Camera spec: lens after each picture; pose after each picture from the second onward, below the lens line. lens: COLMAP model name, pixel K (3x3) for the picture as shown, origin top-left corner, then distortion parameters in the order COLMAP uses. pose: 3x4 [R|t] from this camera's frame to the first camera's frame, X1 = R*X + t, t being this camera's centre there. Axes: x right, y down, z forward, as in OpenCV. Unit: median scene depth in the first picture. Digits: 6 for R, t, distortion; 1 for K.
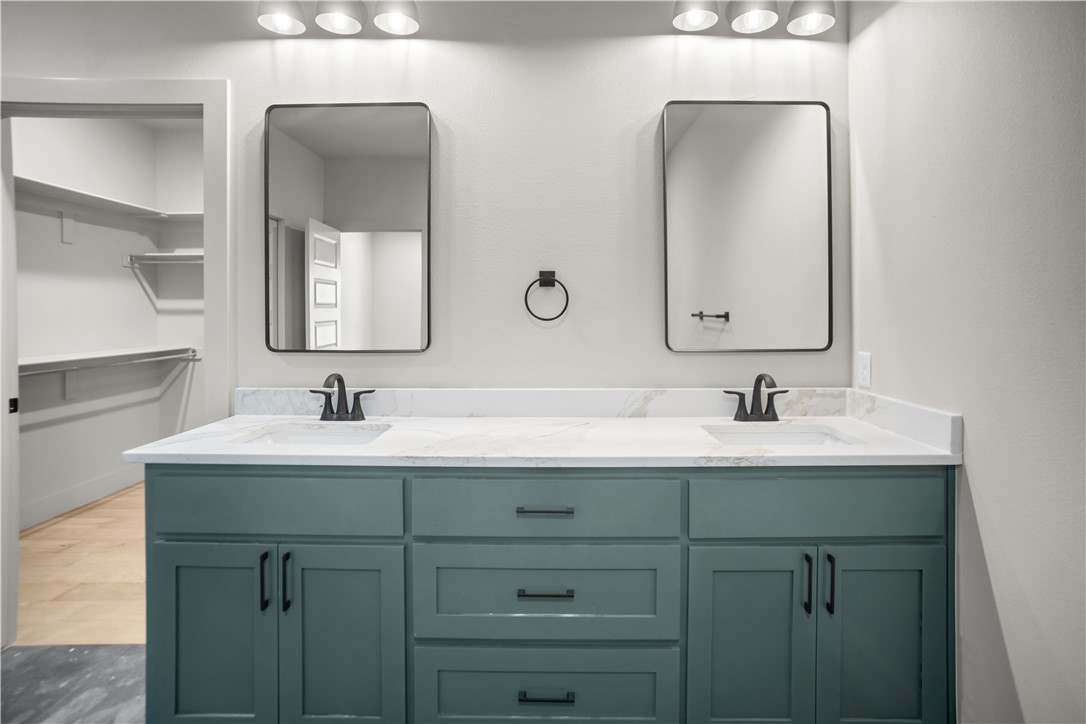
lens RADIAL K [[572.8, 0, 546.8], [0, 572.8, 306.1], [0, 0, 1]] dist [-0.058870, 0.036873]
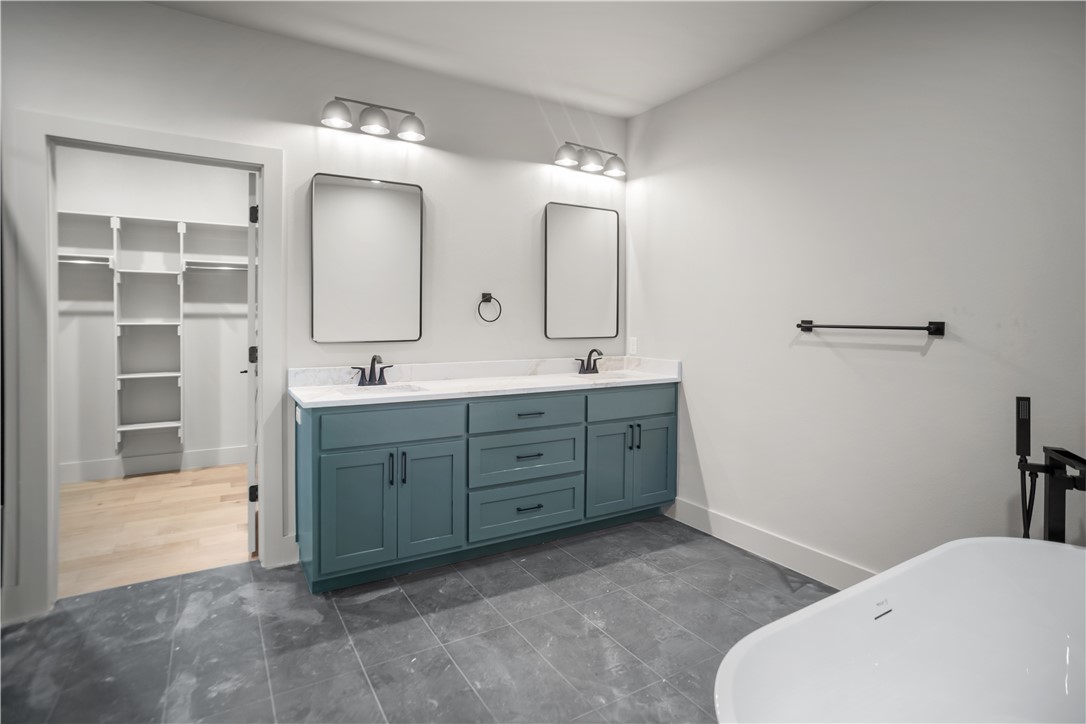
lens RADIAL K [[569.7, 0, 552.2], [0, 569.7, 313.0], [0, 0, 1]] dist [-0.071052, 0.055209]
pose [[0.844049, 0.010651, 0.536160, -0.766832], [-0.010988, 0.999936, -0.002566, 0.001595], [-0.536153, -0.003725, 0.844112, -0.561848]]
